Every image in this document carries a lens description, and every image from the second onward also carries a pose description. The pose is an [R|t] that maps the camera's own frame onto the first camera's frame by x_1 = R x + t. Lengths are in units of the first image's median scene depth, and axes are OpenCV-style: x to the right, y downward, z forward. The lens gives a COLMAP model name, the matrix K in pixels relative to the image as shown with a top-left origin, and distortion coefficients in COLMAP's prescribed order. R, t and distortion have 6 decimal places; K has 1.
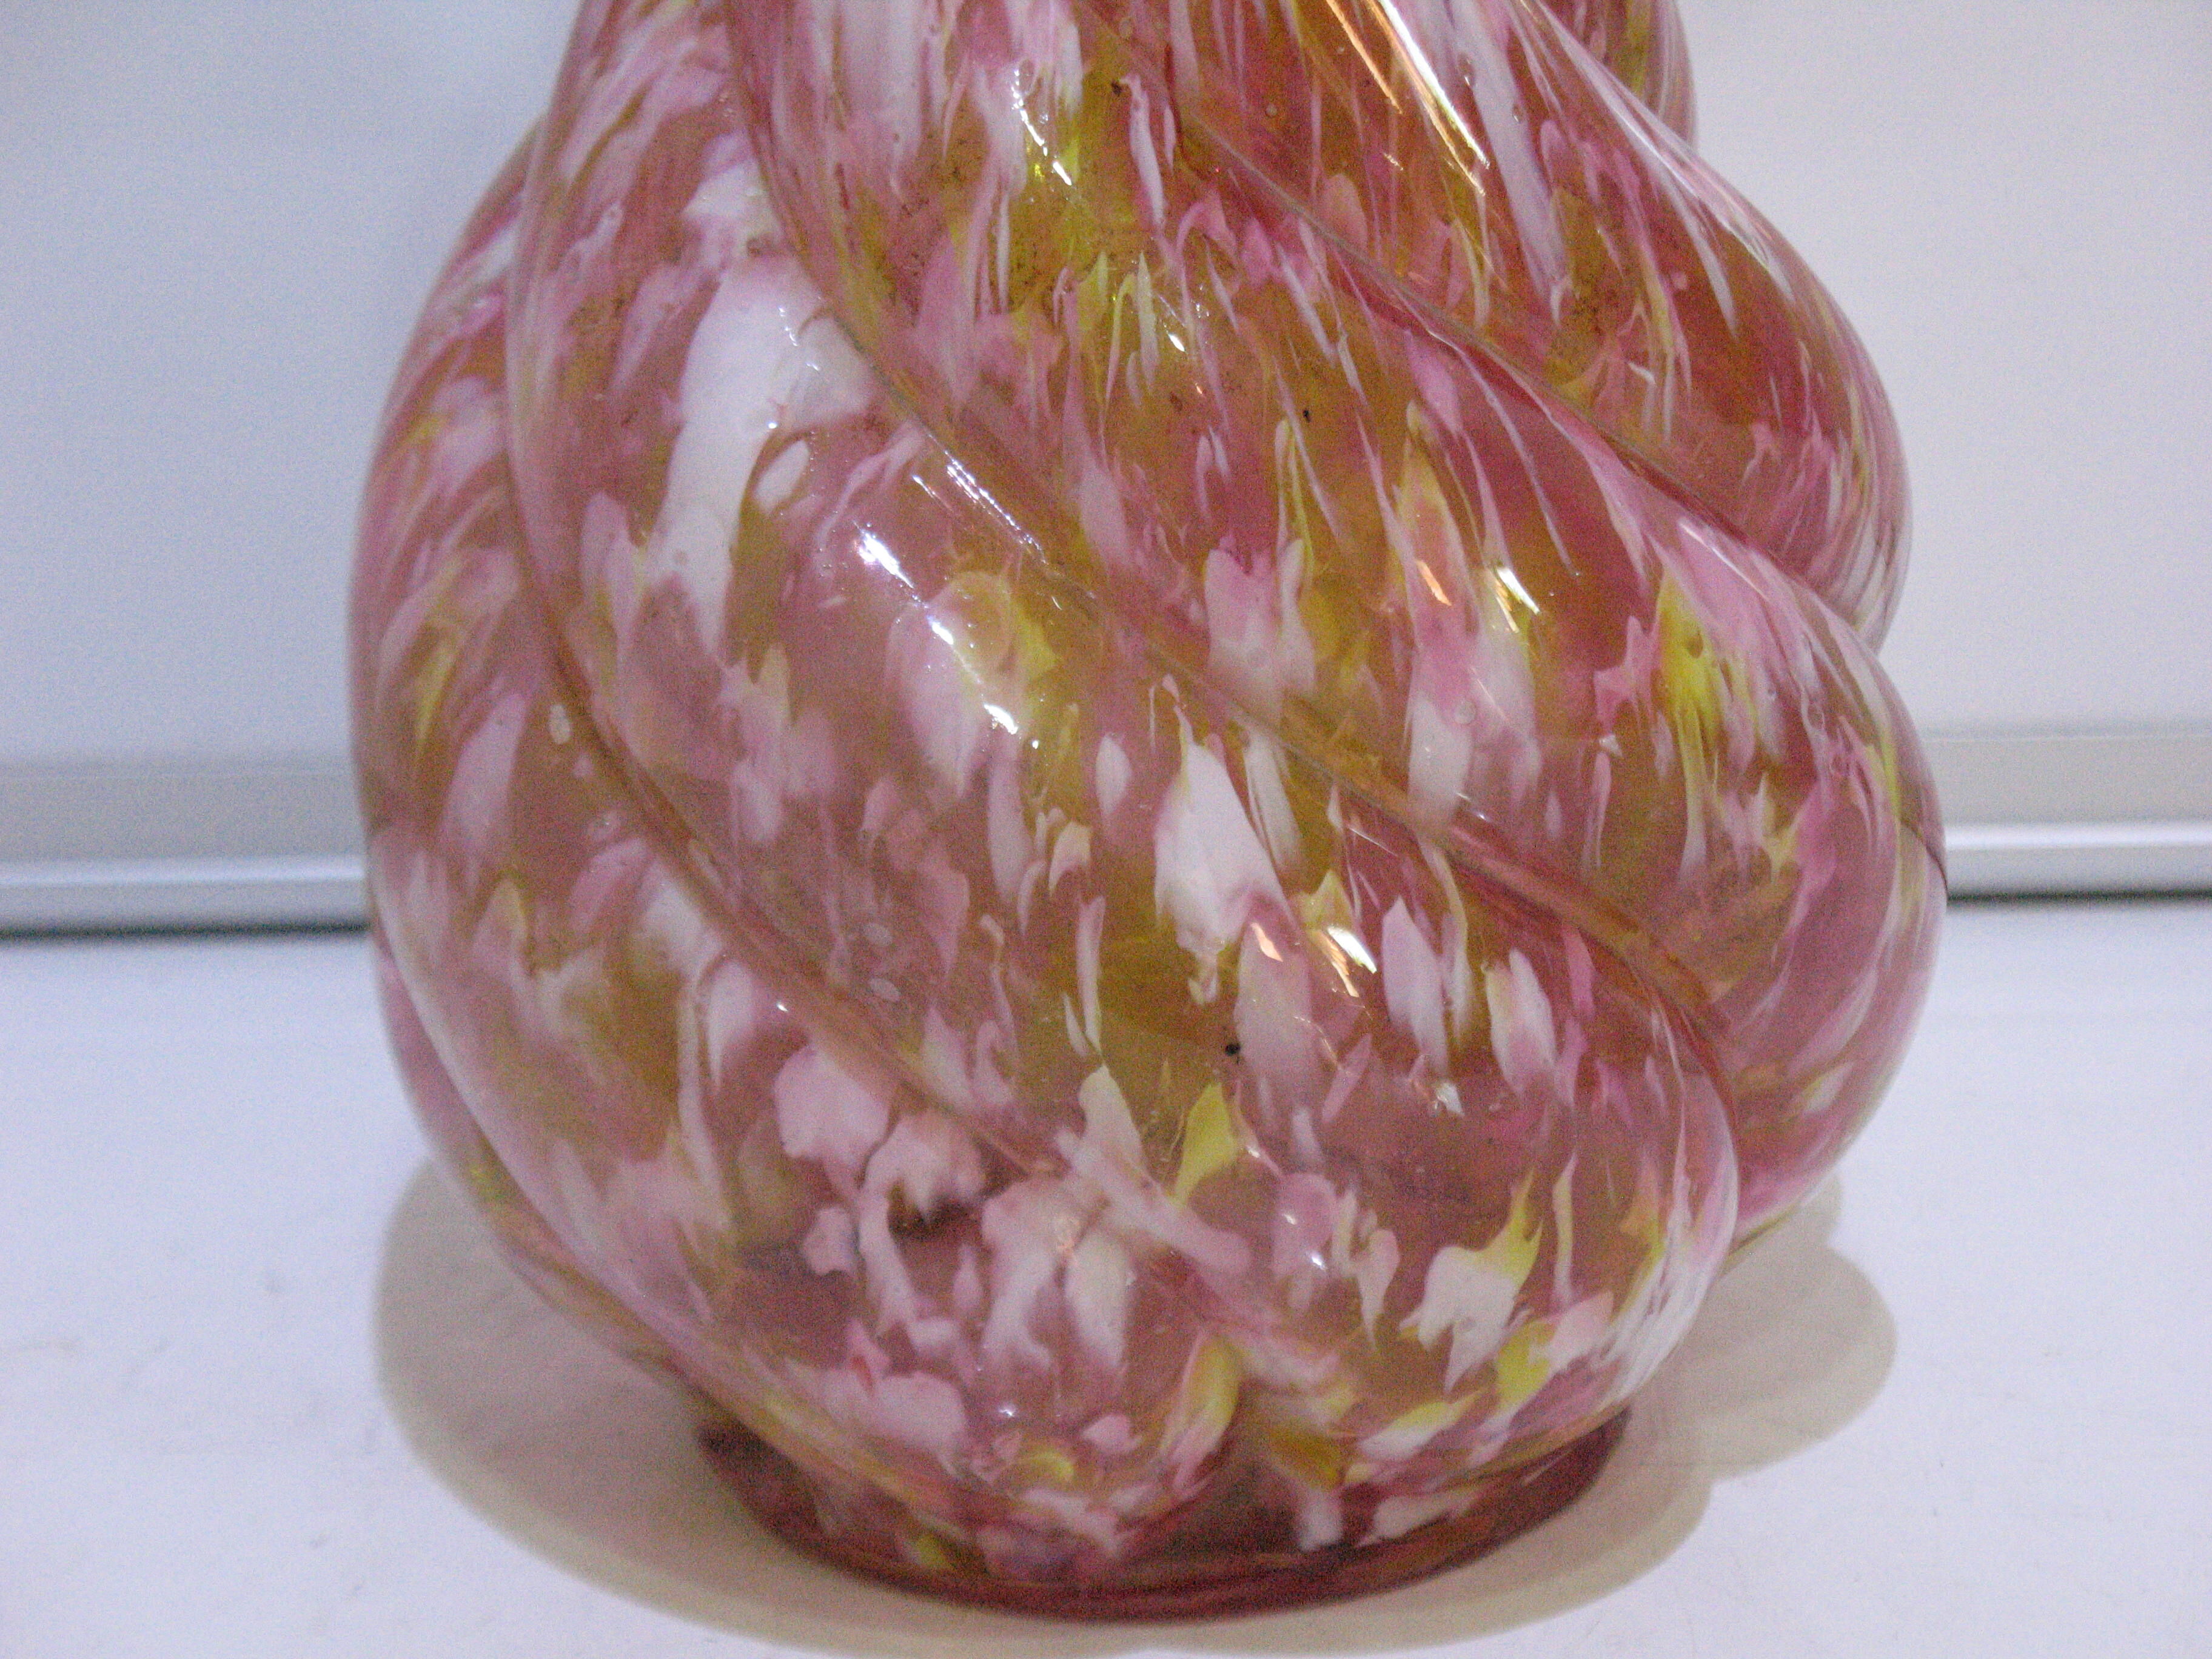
lens RADIAL K [[6702.5, 0, 1097.3], [0, 6702.5, 841.4], [0, 0, 1]] dist [-0.079459, 0.000000]
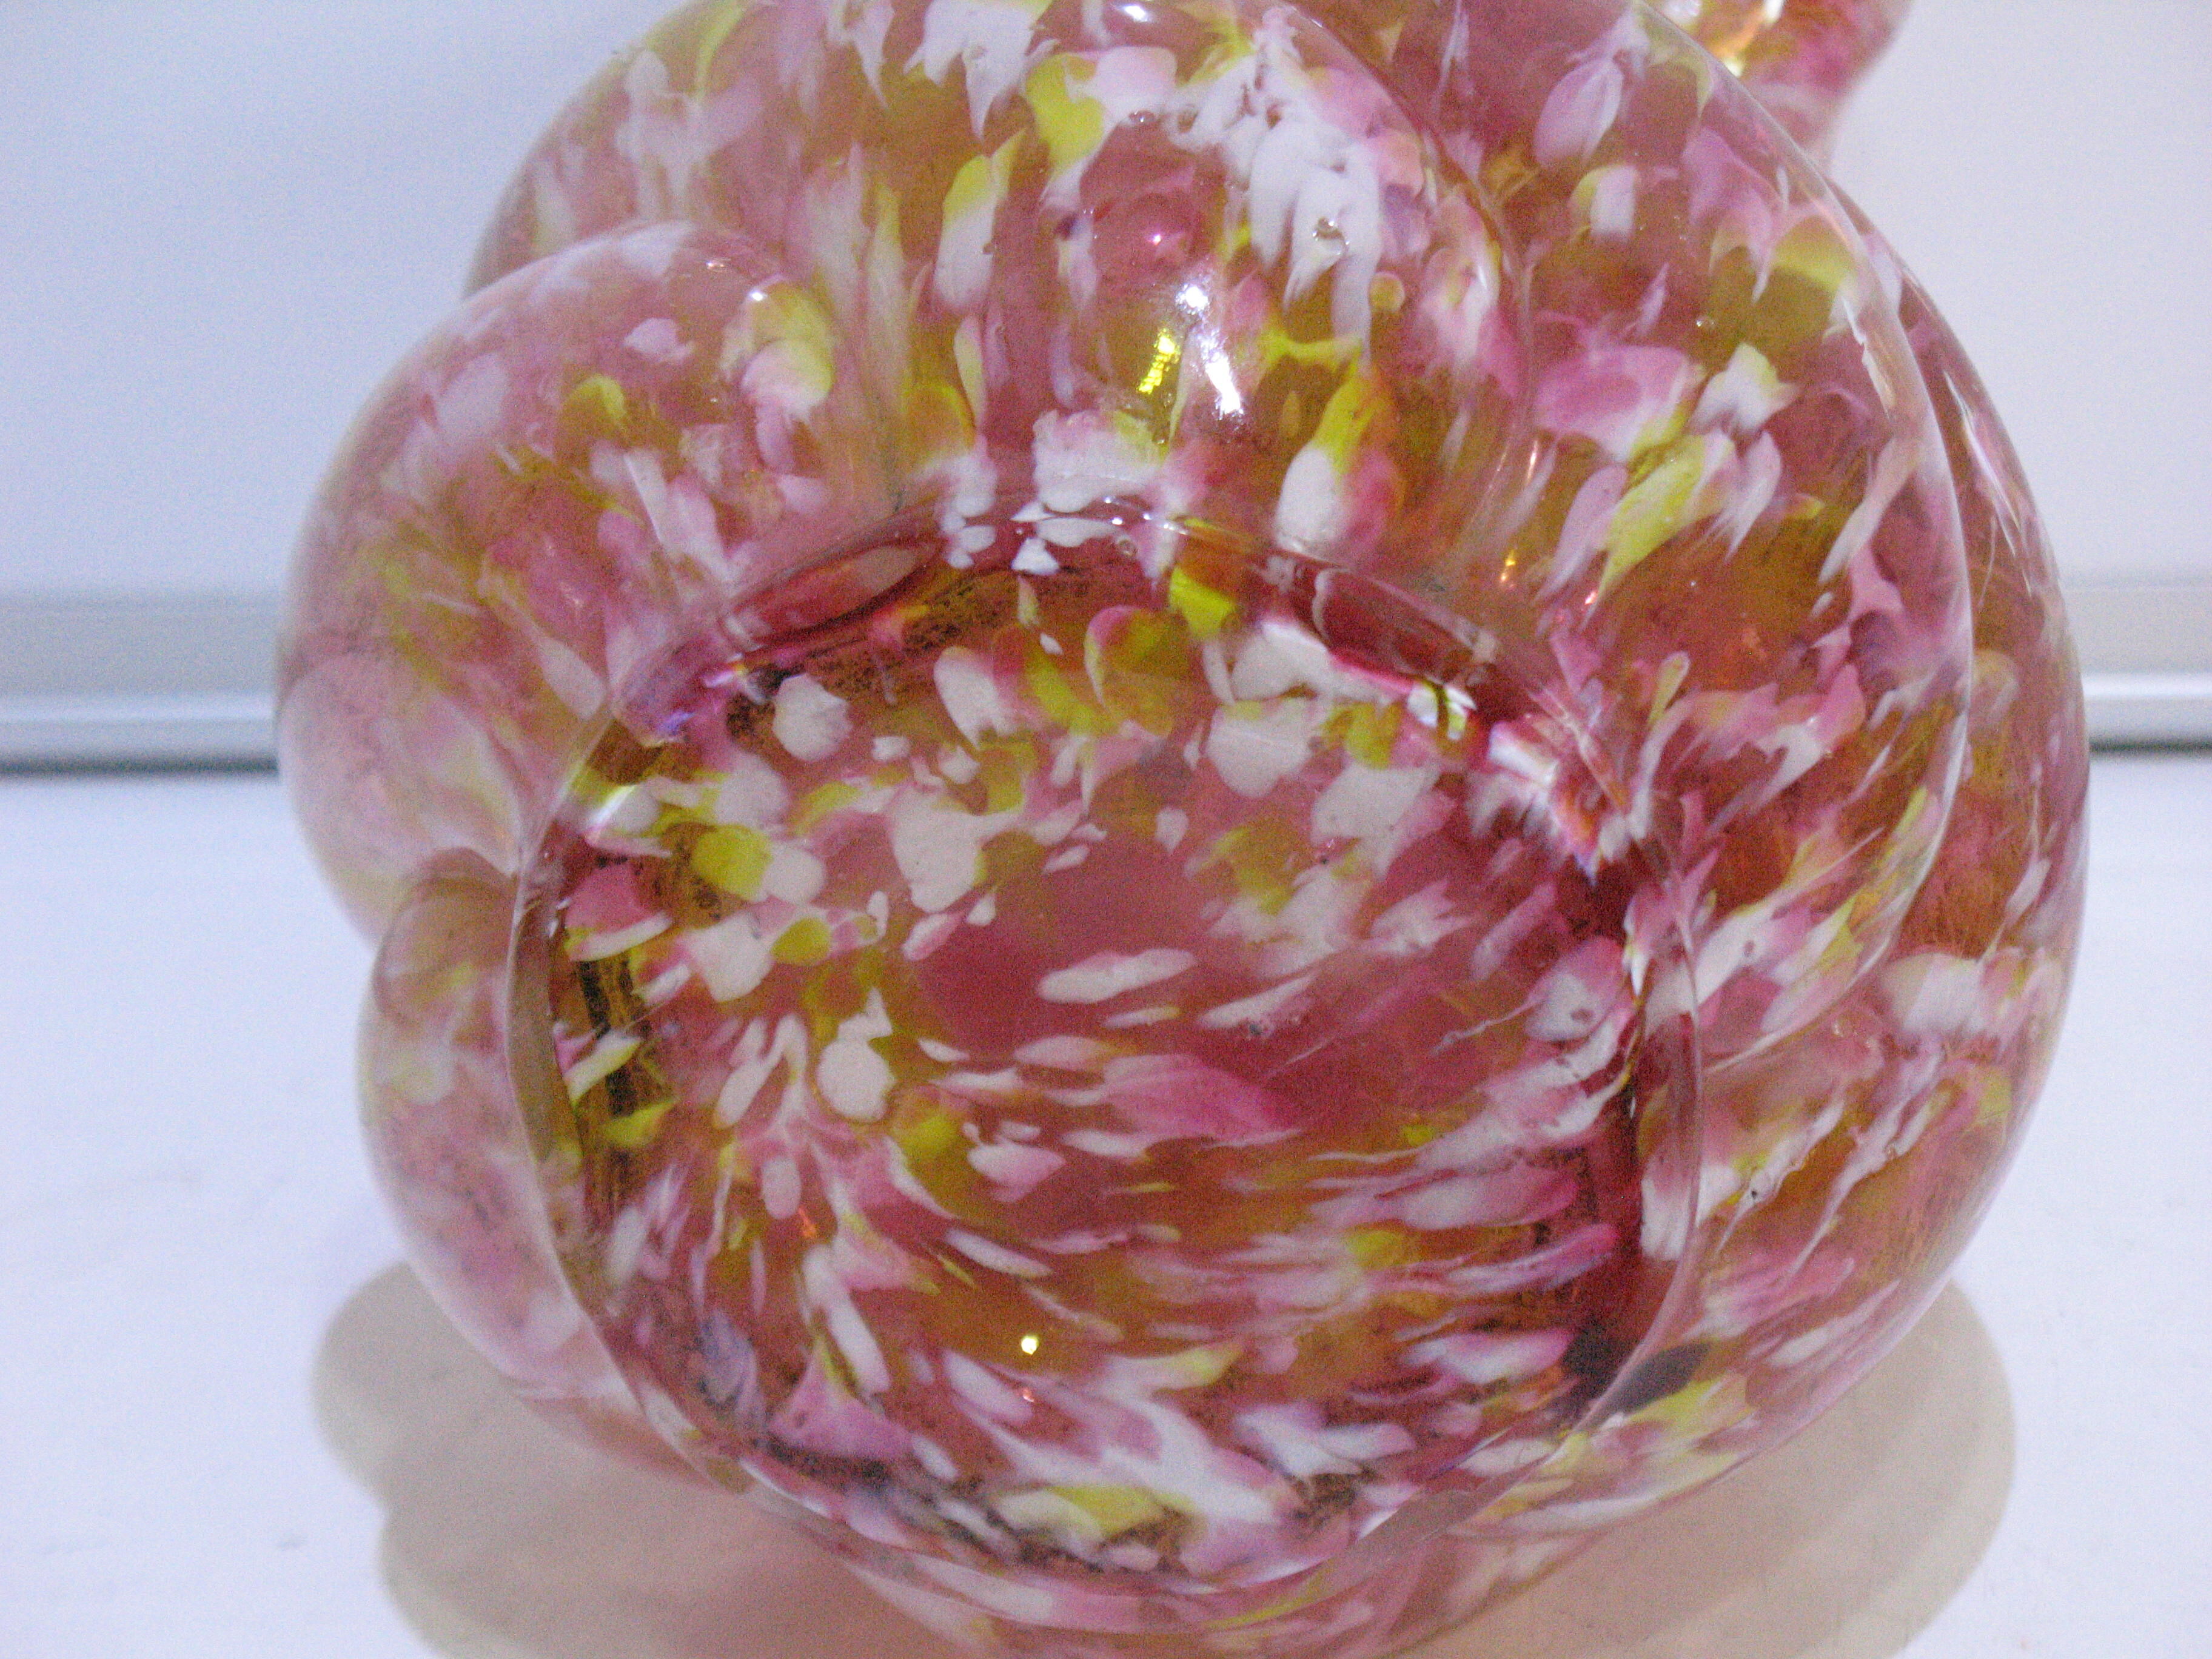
lens RADIAL K [[6702.5, 0, 1107.7], [0, 6702.5, 825.3], [0, 0, 1]] dist [-0.079459, 0.000000]
pose [[0.823384, -0.468867, -0.319692, 0.311958], [-0.322957, 0.076065, -0.943352, 0.932832], [0.466624, 0.879987, -0.088794, 1.196173]]
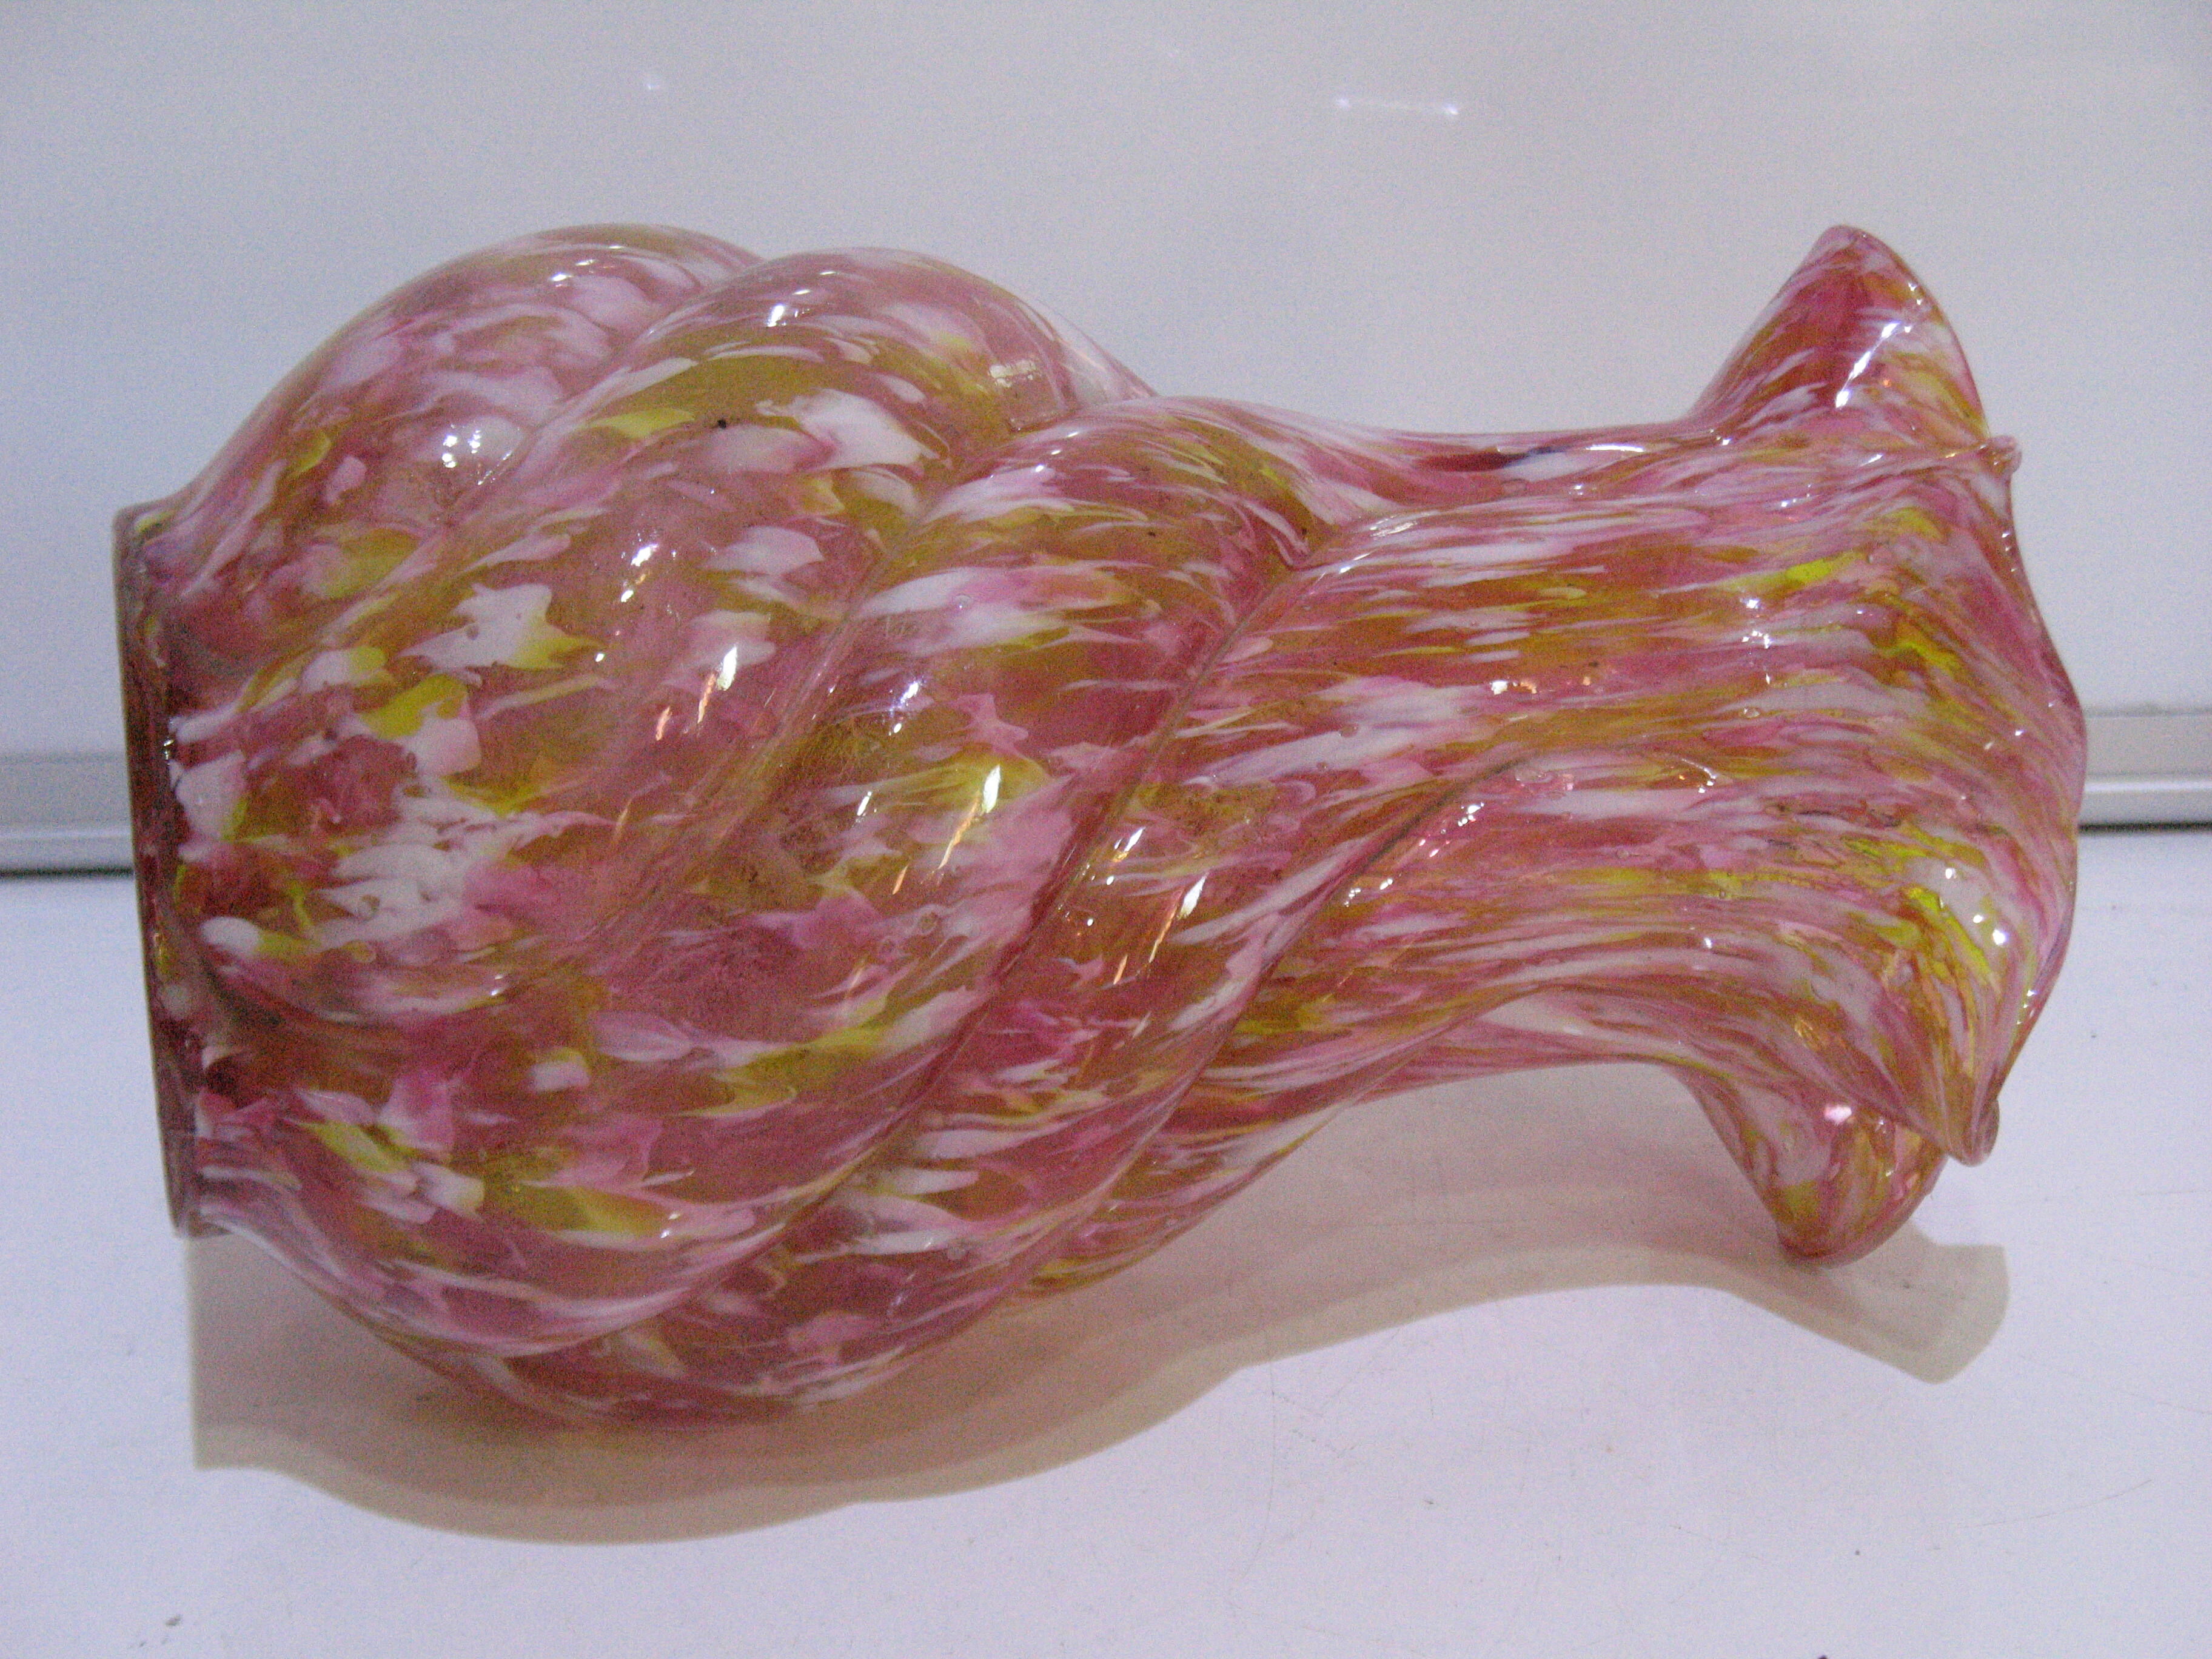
lens RADIAL K [[4630.6, 0, 1112.8], [0, 4630.6, 835.9], [0, 0, 1]] dist [-0.045586, 0.000000]
pose [[0.172440, 0.734022, -0.656868, 0.703592], [-0.882848, -0.180581, -0.433555, 0.348728], [-0.436857, 0.654677, 0.616891, 0.426122]]
